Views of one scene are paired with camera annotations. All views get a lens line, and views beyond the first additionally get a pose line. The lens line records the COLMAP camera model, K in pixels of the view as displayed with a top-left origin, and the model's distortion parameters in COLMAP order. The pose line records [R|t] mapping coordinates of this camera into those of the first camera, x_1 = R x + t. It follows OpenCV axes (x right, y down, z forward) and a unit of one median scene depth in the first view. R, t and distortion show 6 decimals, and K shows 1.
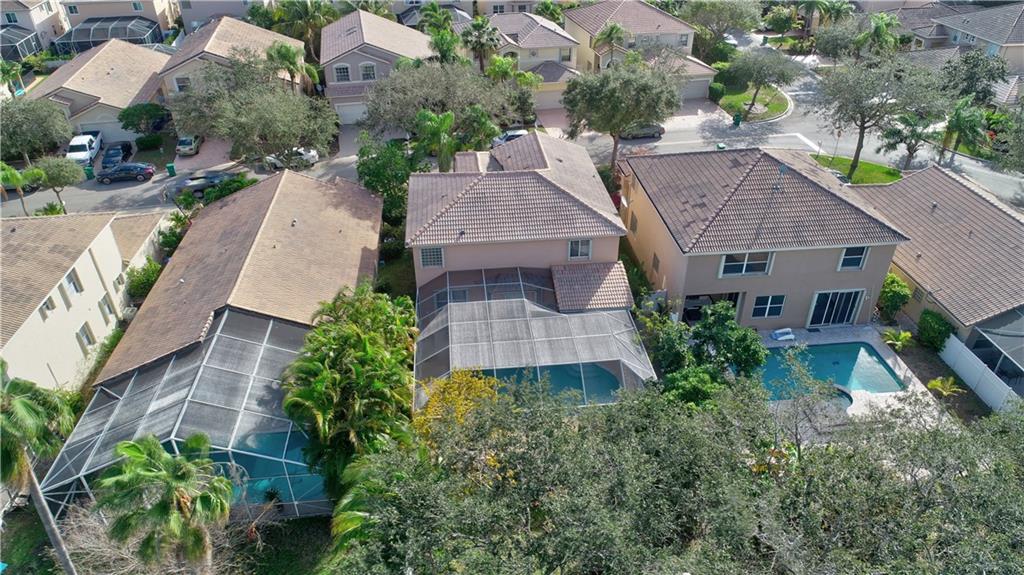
lens RADIAL K [[684.9, 0, 512.0], [0, 684.9, 287.5], [0, 0, 1]] dist [-0.005853, 0.001751]
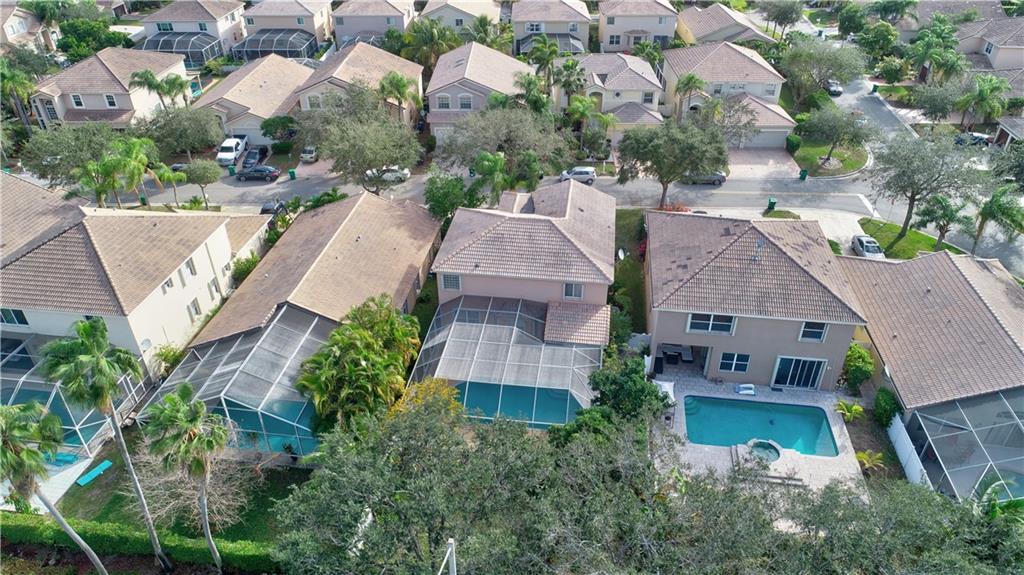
lens RADIAL K [[684.9, 0, 512.0], [0, 684.9, 287.5], [0, 0, 1]] dist [-0.005853, 0.001751]
pose [[0.972094, 0.129073, -0.195890, 0.217509], [-0.127698, 0.991618, 0.019689, -0.068543], [0.196789, 0.005875, 0.980428, -0.173900]]
